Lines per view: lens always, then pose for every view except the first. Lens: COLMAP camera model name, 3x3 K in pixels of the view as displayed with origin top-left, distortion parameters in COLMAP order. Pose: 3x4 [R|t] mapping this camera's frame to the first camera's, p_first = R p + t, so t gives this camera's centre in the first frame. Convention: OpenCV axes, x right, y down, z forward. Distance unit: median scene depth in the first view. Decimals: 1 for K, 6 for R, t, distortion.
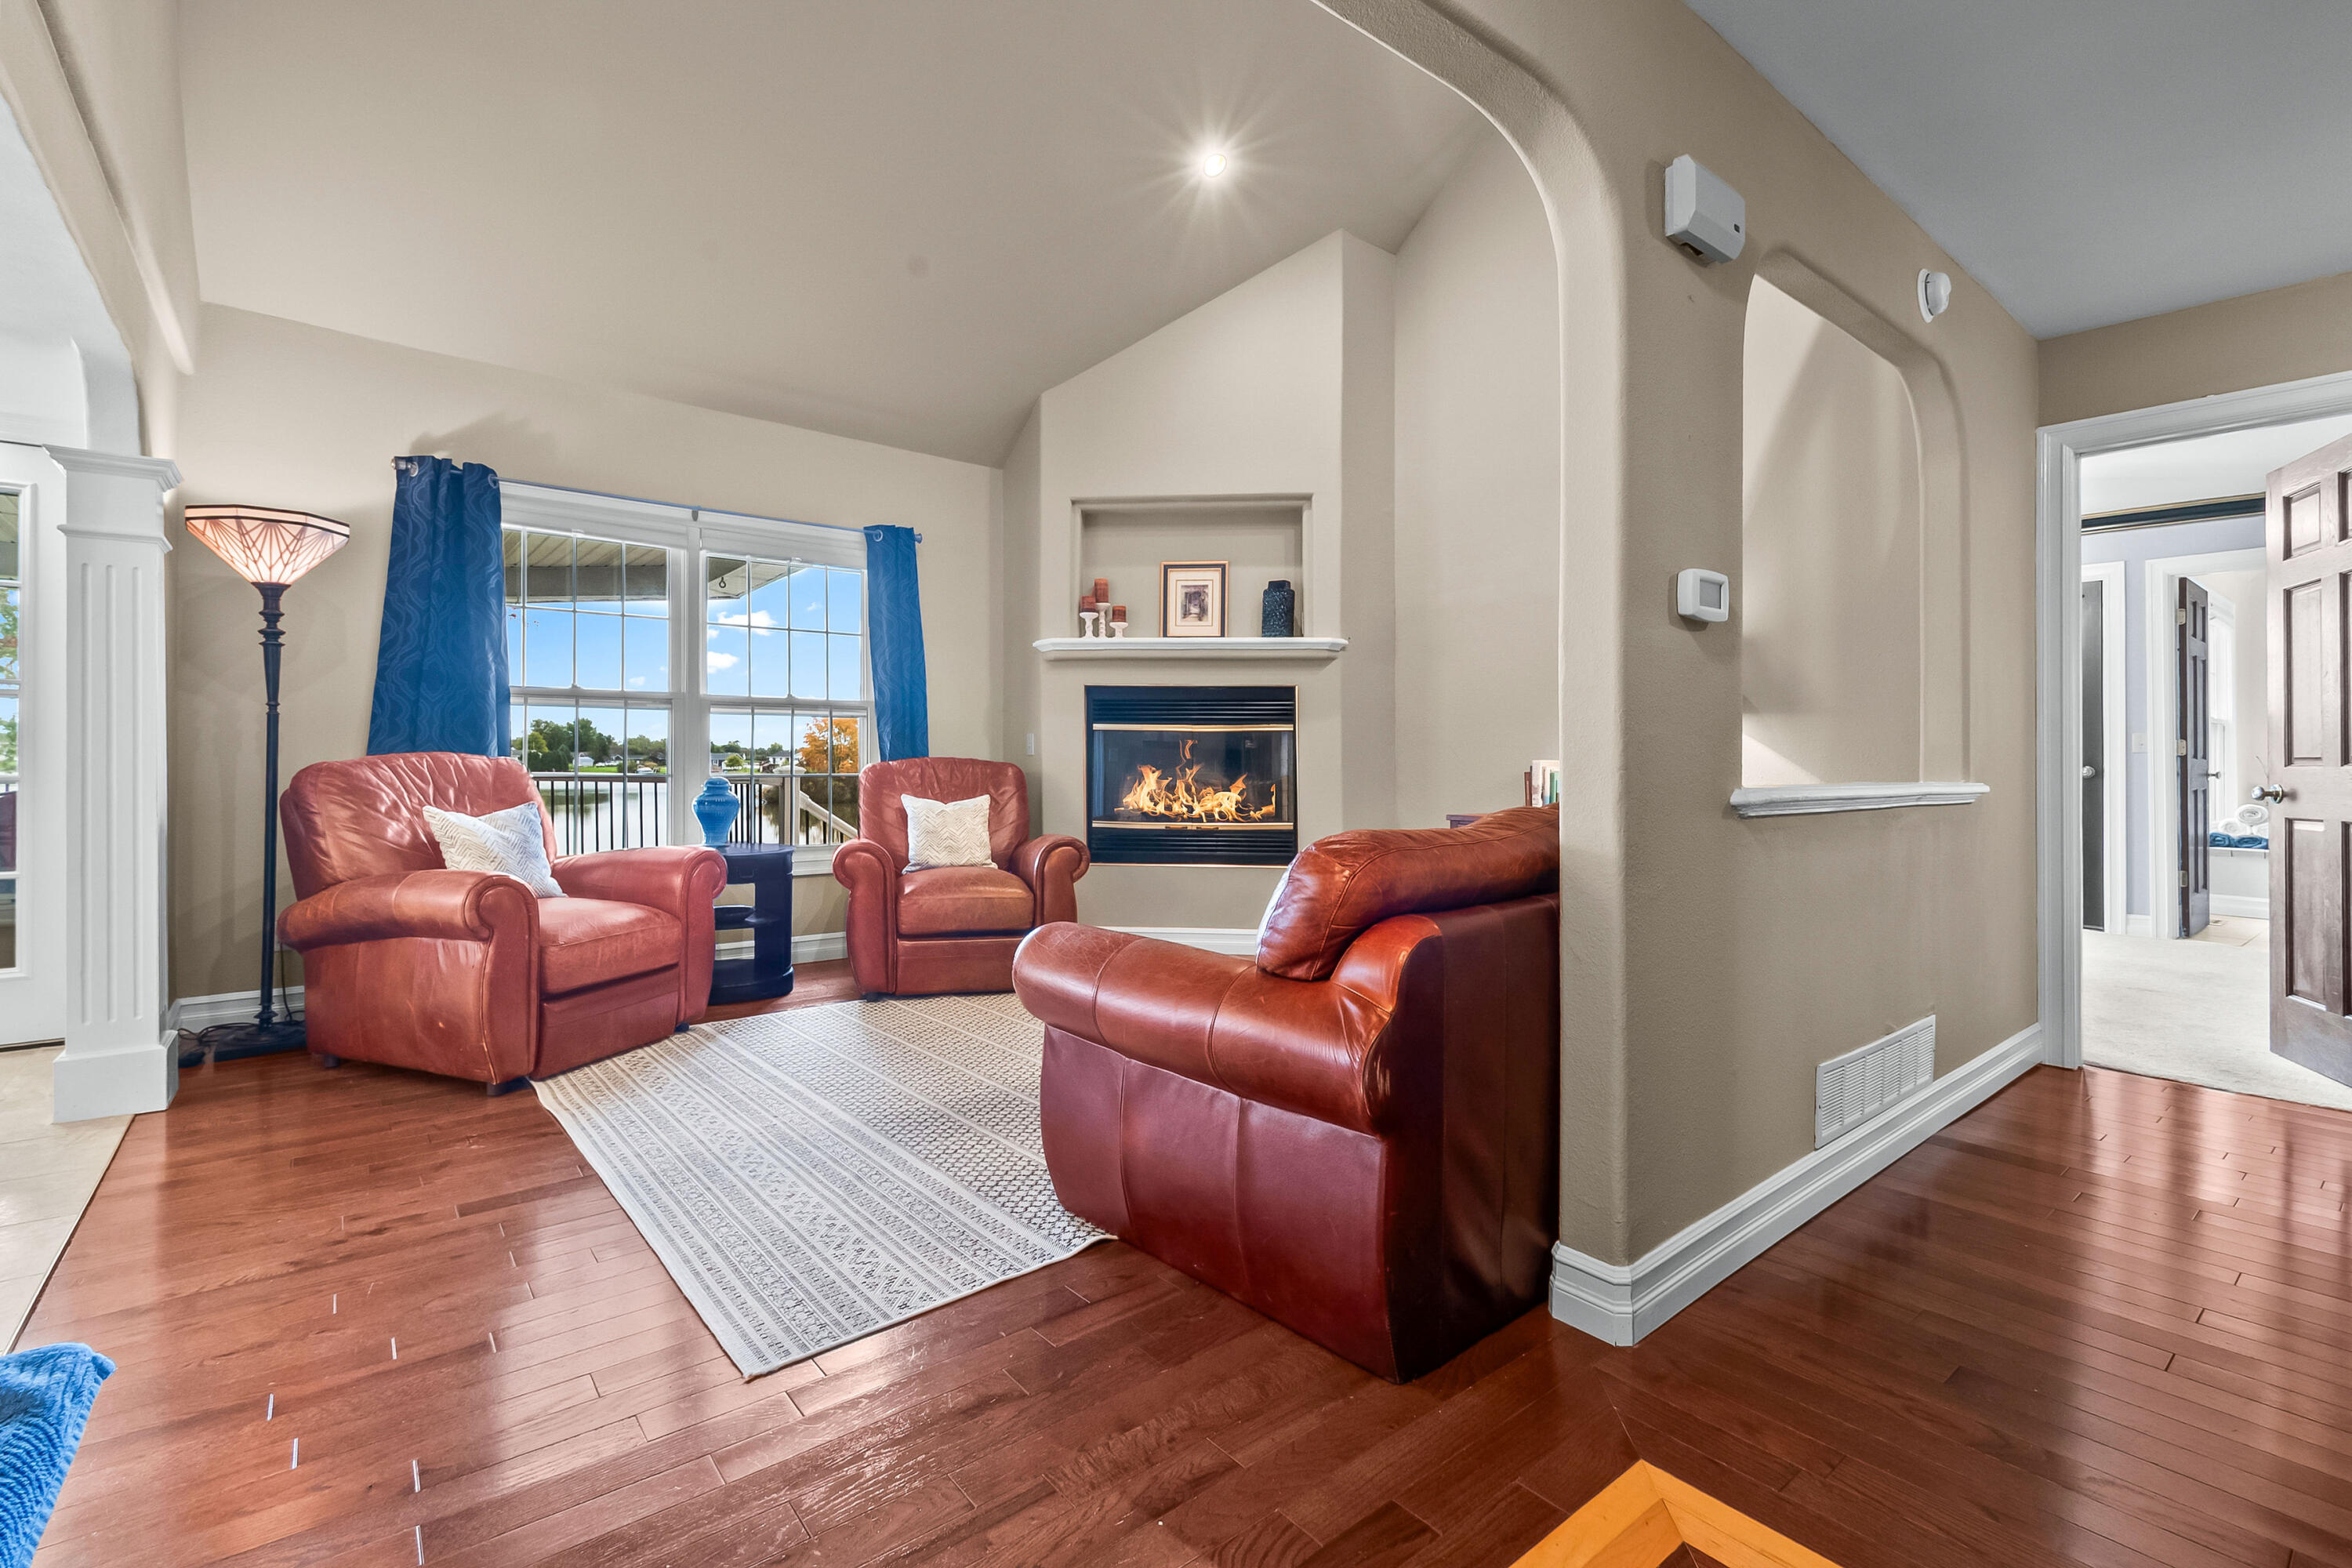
lens RADIAL K [[1049.0, 0, 1148.2], [0, 1049.0, 755.2], [0, 0, 1]] dist [0.000277, -0.000621]
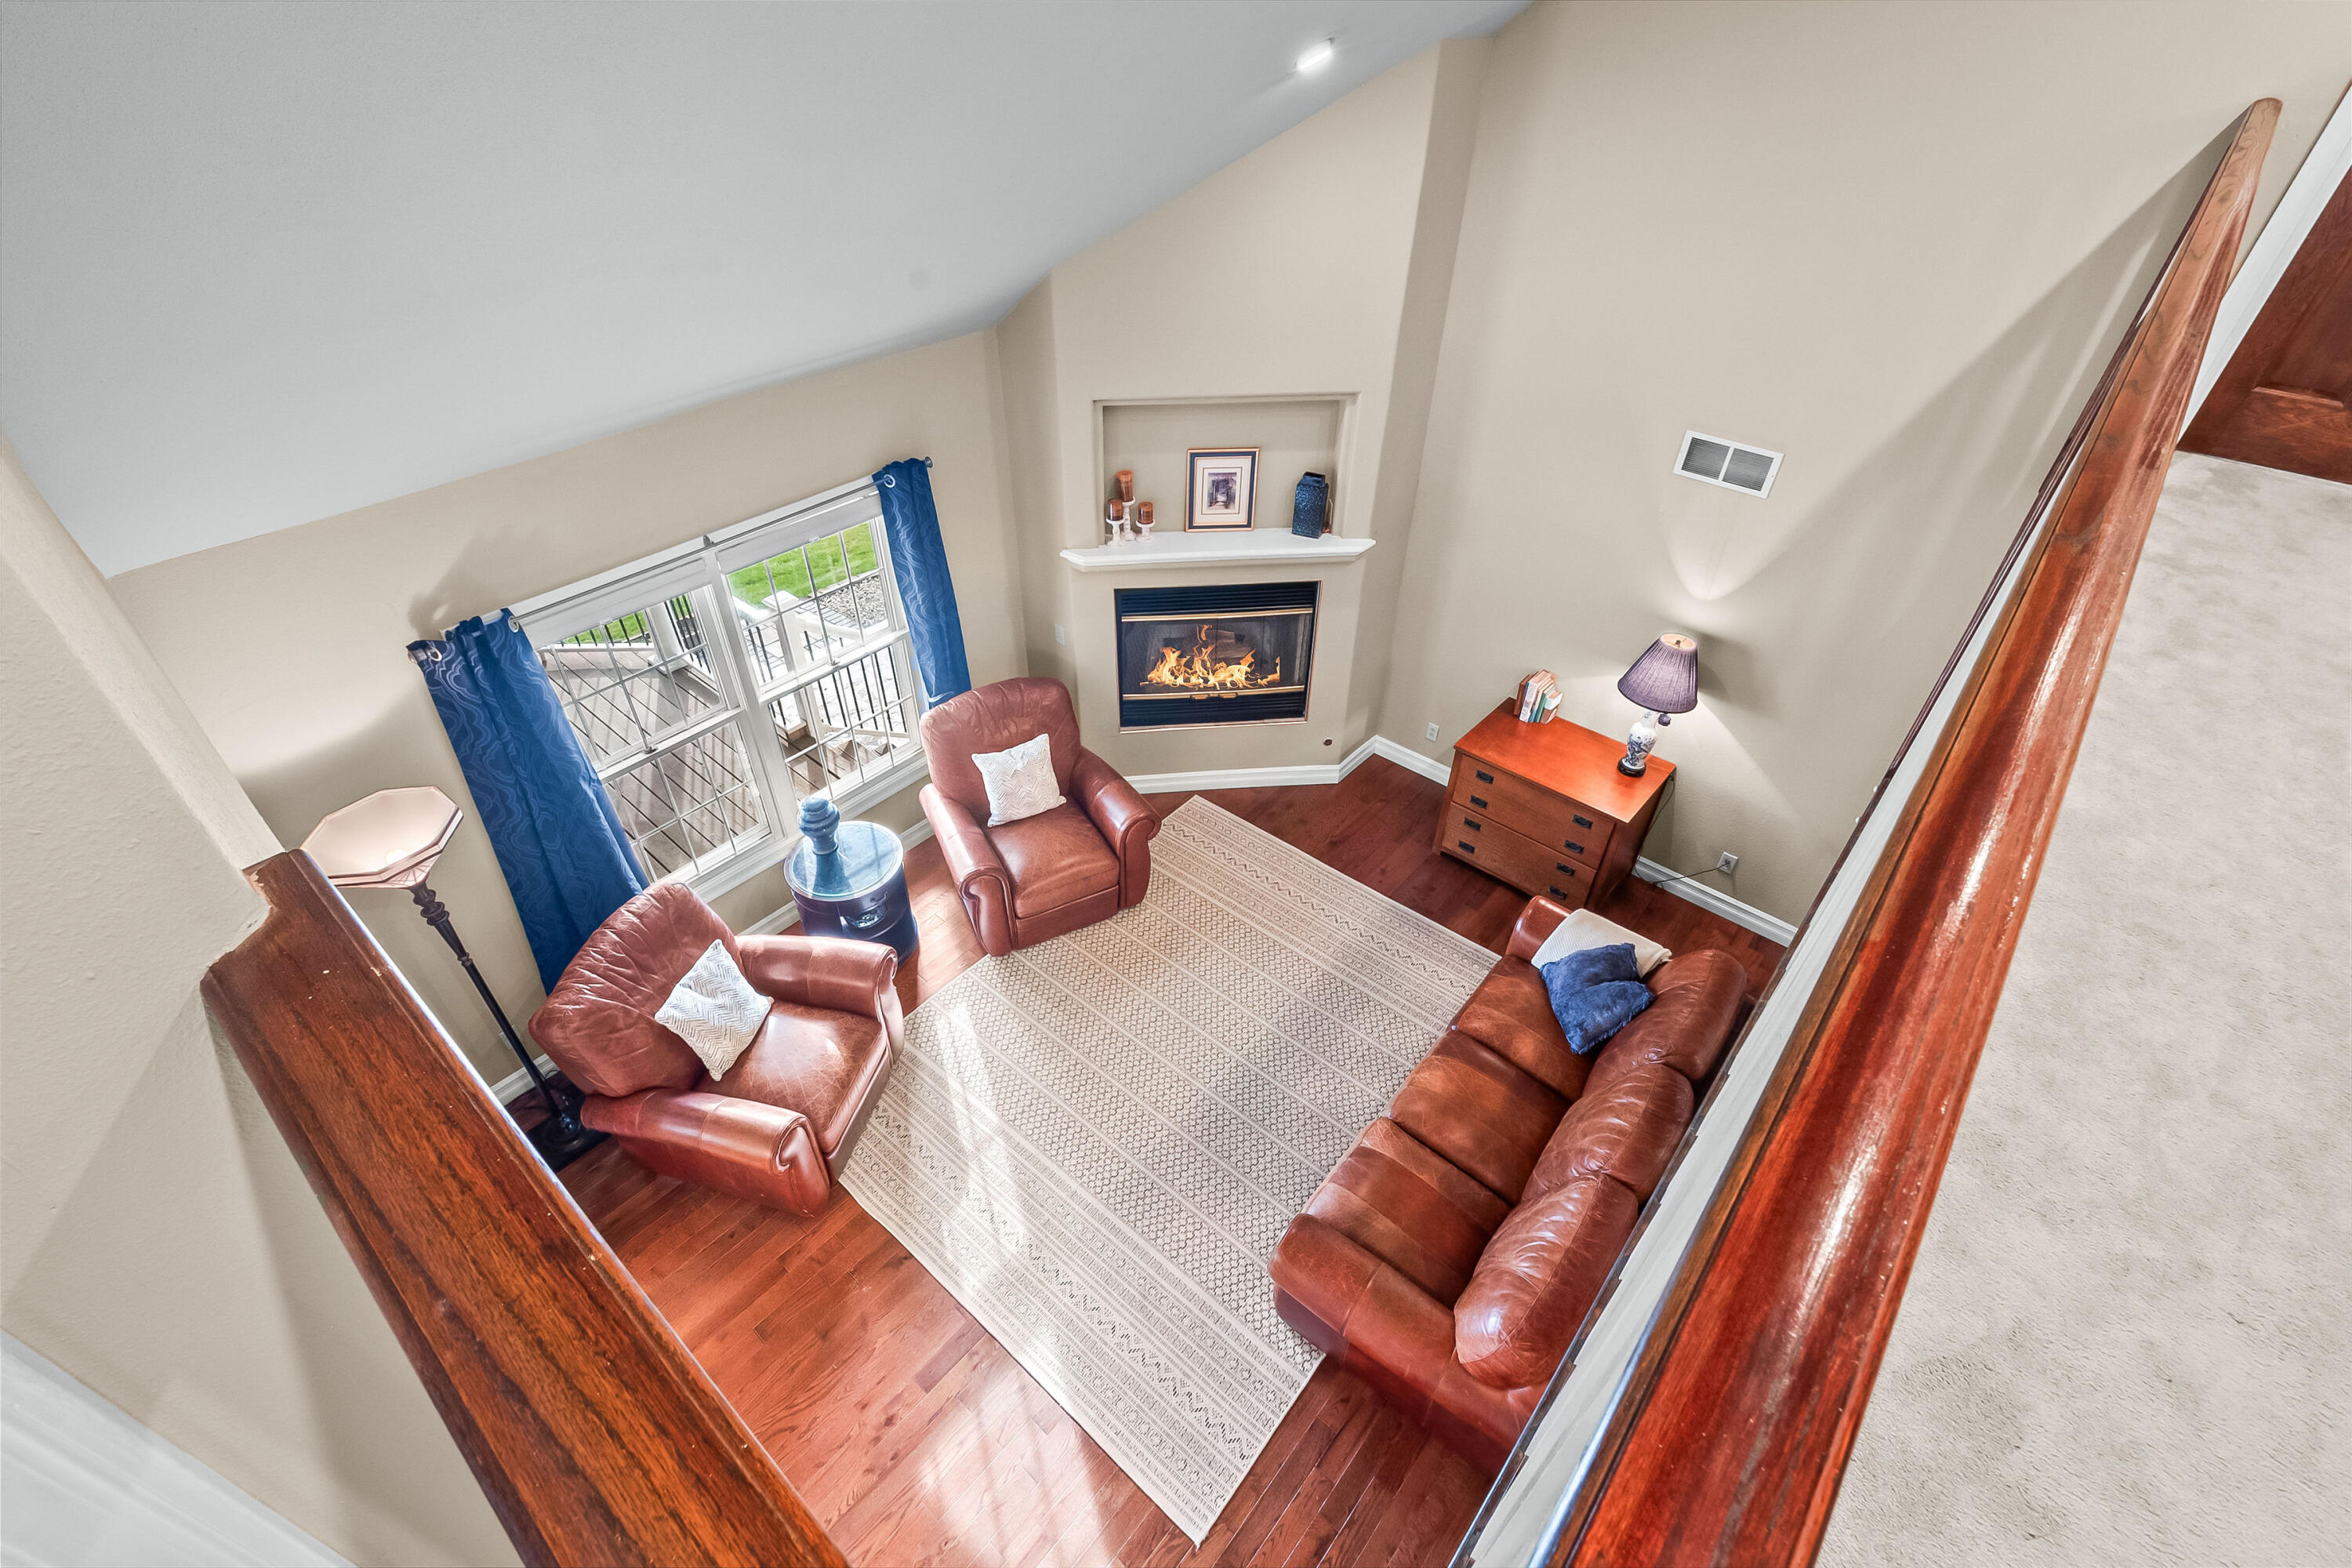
lens RADIAL K [[1026.3, 0, 1144.9], [0, 1026.3, 789.8], [0, 0, 1]] dist [0.002025, -0.000045]
pose [[0.986102, -0.109995, 0.124517, -0.174450], [0.005568, 0.770915, 0.636913, -0.541567], [-0.166049, -0.627368, 0.760814, 0.132712]]
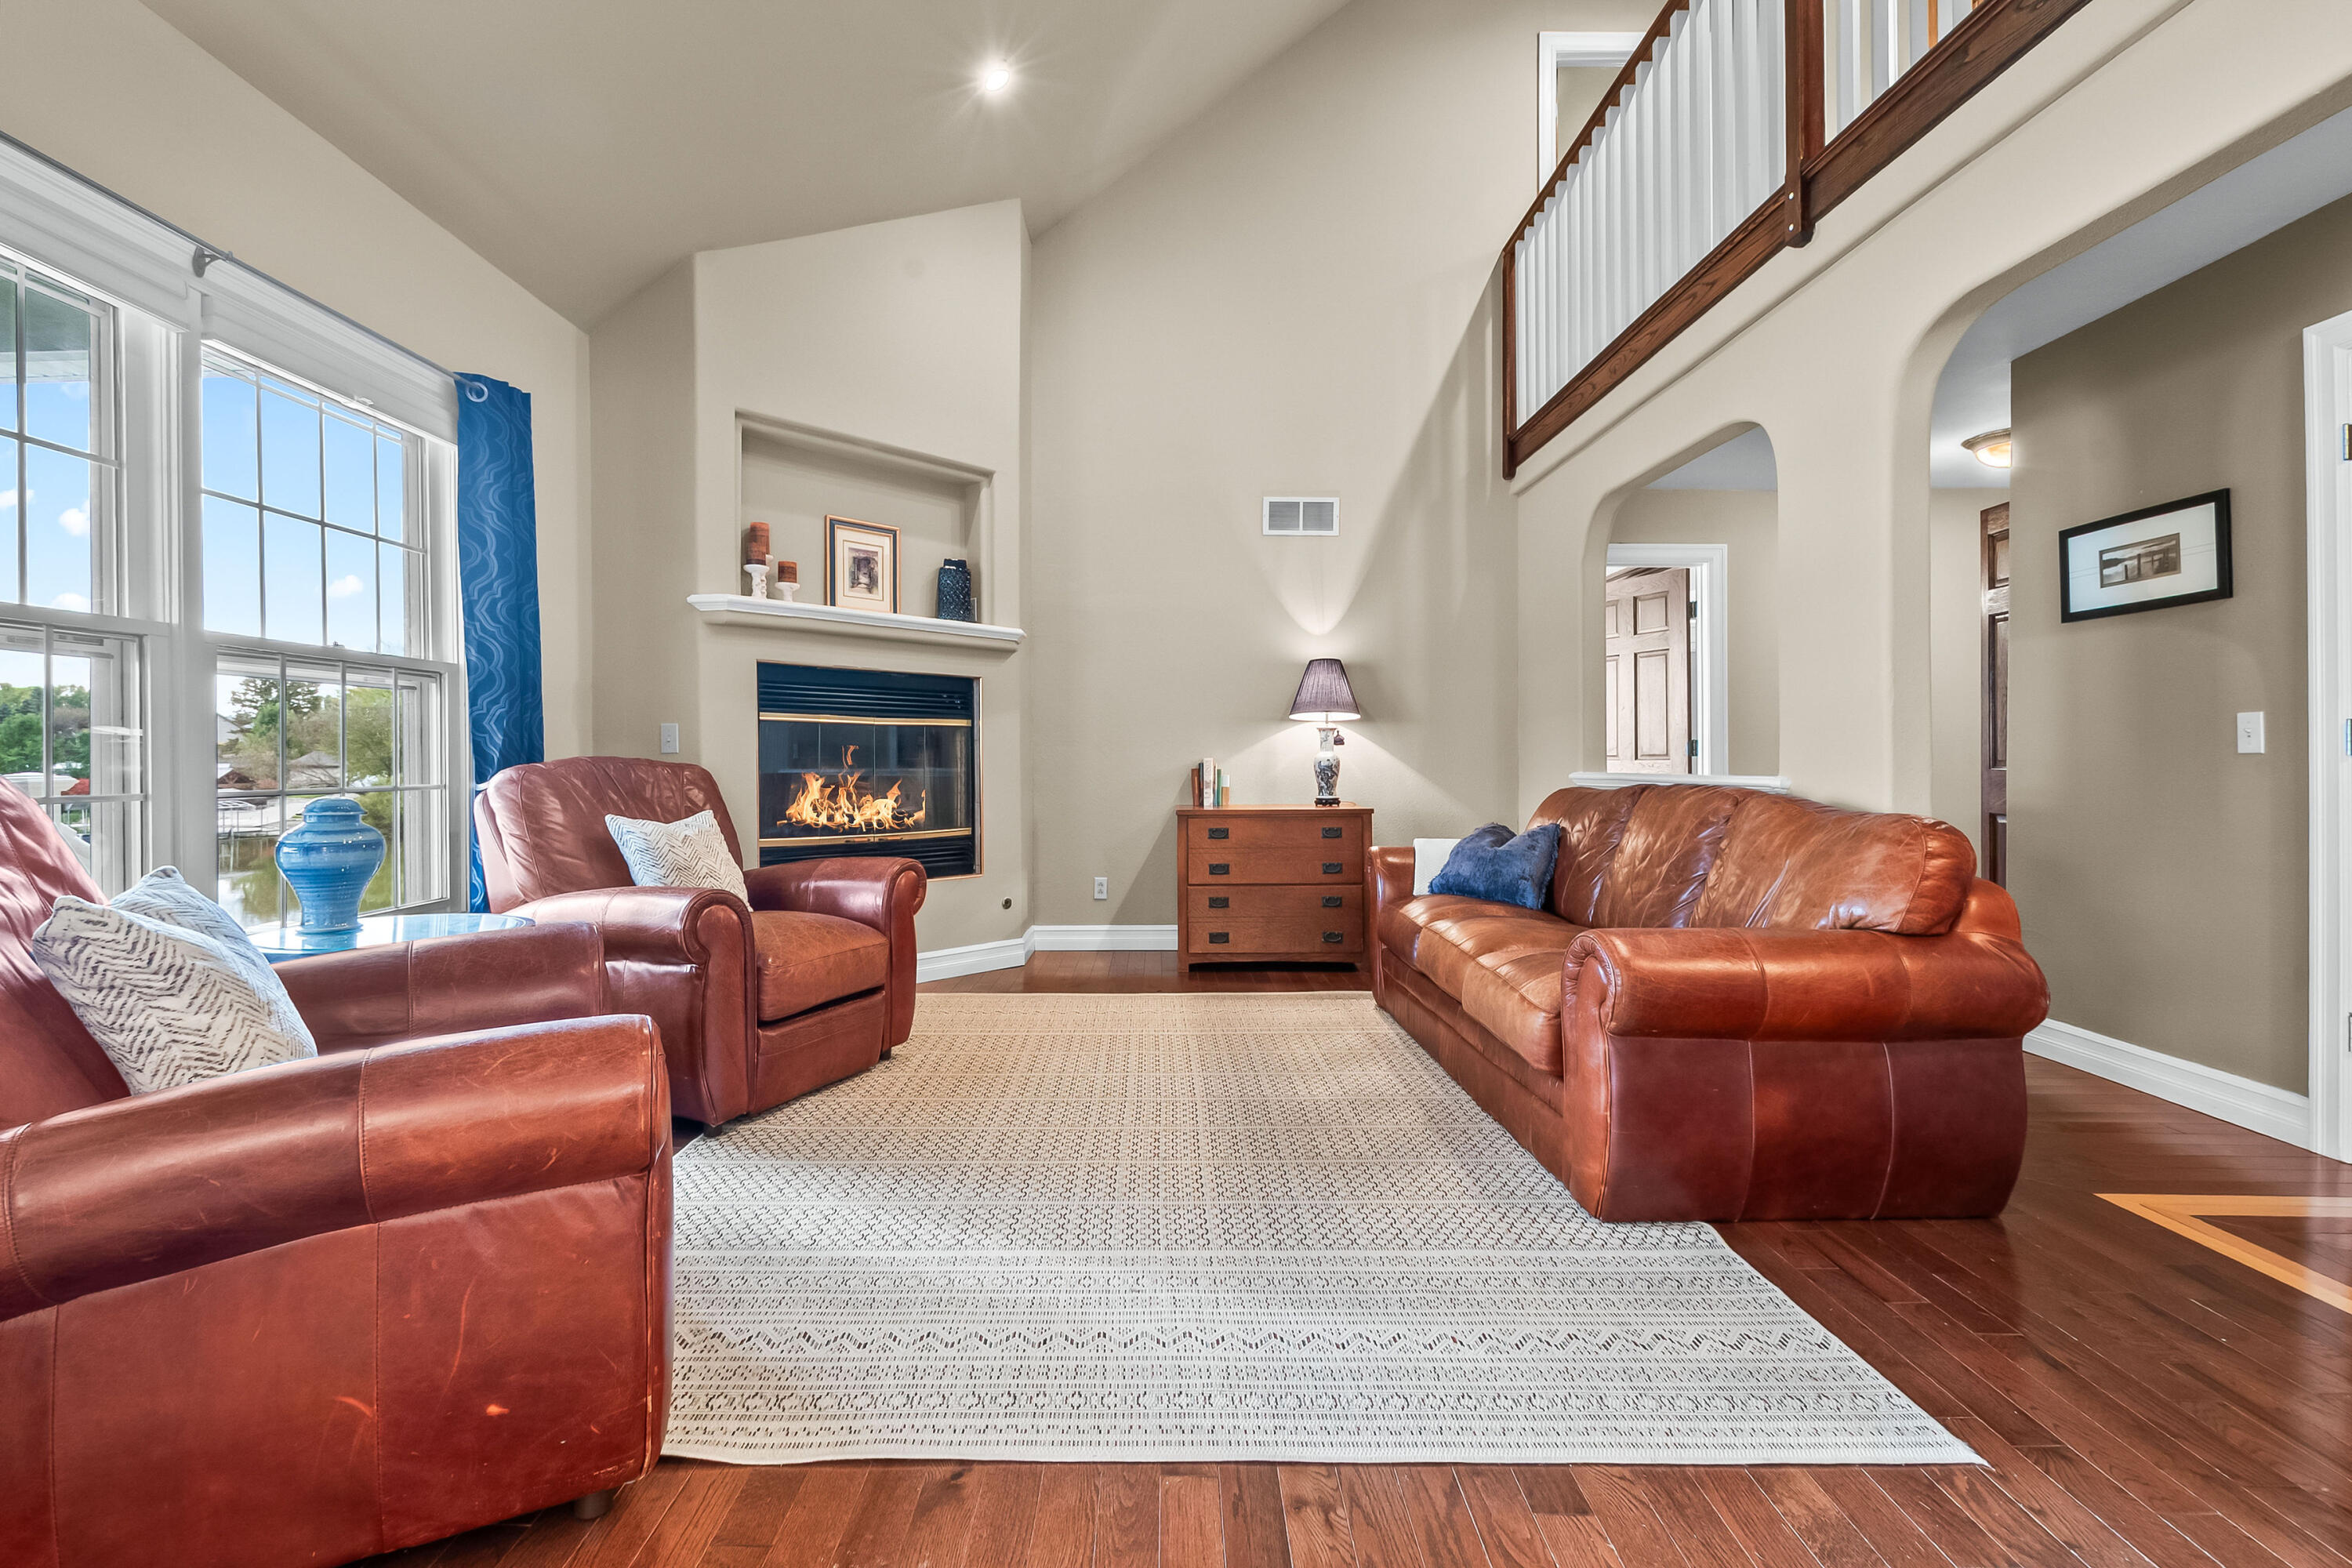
lens RADIAL K [[1049.0, 0, 1148.2], [0, 1049.0, 755.2], [0, 0, 1]] dist [0.000277, -0.000621]
pose [[0.633619, 0.000191, 0.773646, -0.465601], [-0.002420, 0.999996, 0.001736, -0.000640], [-0.773642, -0.002972, 0.633616, 0.303529]]
